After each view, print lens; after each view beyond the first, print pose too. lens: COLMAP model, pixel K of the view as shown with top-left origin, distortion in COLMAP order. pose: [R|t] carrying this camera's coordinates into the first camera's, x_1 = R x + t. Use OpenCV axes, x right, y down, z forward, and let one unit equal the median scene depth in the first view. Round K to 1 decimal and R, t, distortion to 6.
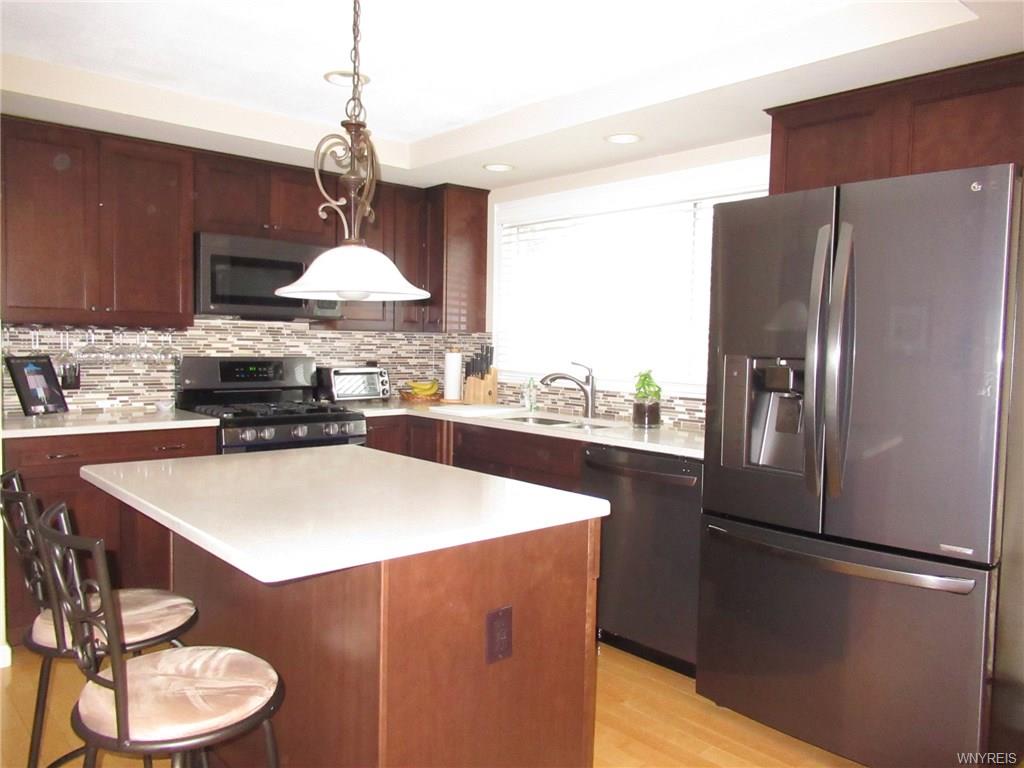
lens RADIAL K [[766.5, 0, 514.2], [0, 766.5, 375.0], [0, 0, 1]] dist [-0.006626, -0.001552]
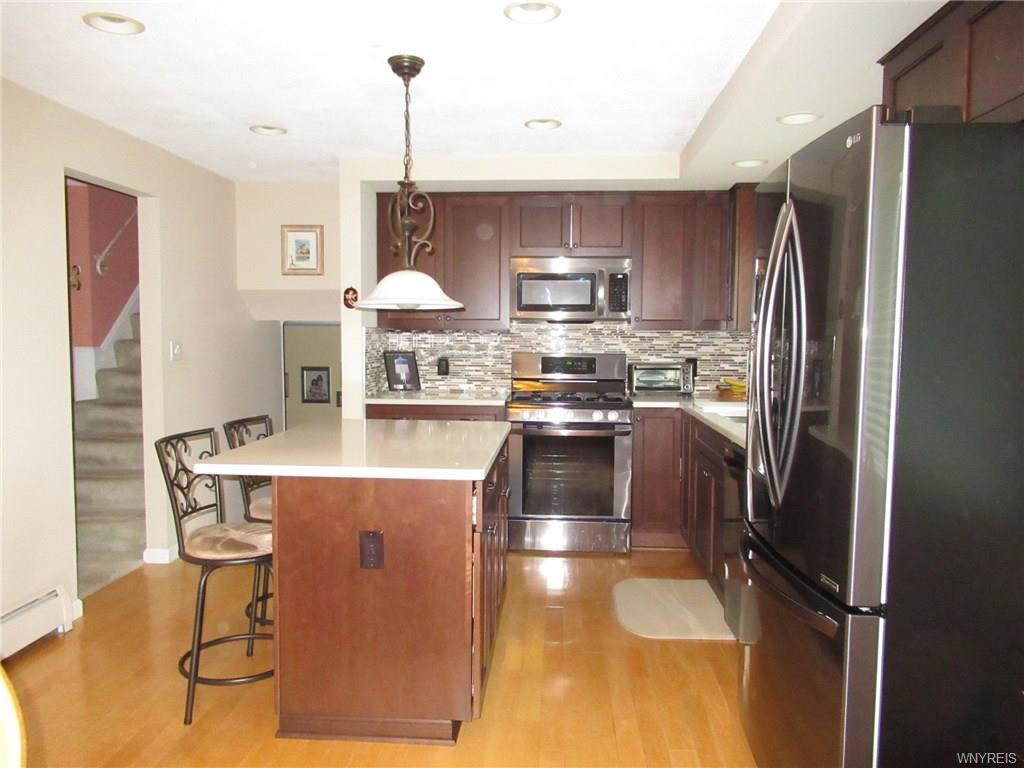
lens RADIAL K [[766.5, 0, 516.1], [0, 766.5, 393.0], [0, 0, 1]] dist [-0.006626, -0.001552]
pose [[0.695254, 0.040399, -0.717628, 0.497647], [-0.024521, 0.999171, 0.032492, 0.001877], [0.718345, -0.004993, 0.695669, 0.099550]]
